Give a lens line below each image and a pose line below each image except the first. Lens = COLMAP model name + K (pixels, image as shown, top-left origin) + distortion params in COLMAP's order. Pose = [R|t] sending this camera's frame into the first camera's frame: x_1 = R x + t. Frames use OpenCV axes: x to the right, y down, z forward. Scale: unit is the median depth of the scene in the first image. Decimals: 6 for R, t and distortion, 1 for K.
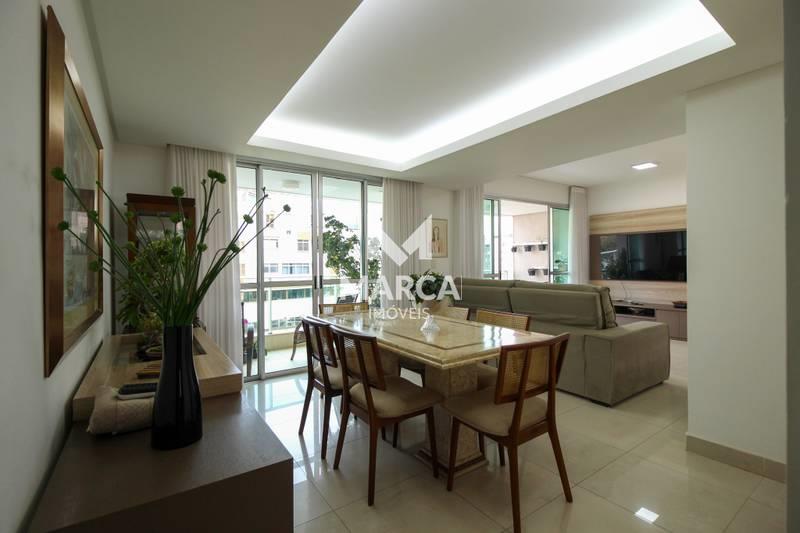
lens RADIAL K [[371.2, 0, 401.7], [0, 371.2, 264.2], [0, 0, 1]] dist [0.008971, -0.001087]
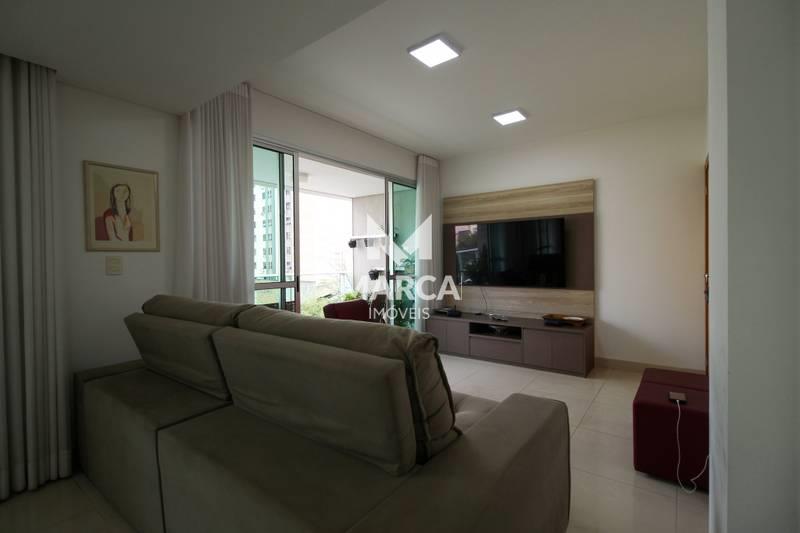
lens RADIAL K [[371.2, 0, 400.8], [0, 371.2, 264.1], [0, 0, 1]] dist [0.008971, -0.001087]
pose [[0.951986, -0.002358, 0.306132, 0.214463], [0.001699, 0.999996, 0.002418, -0.002140], [-0.306137, -0.001781, 0.951986, 0.348480]]
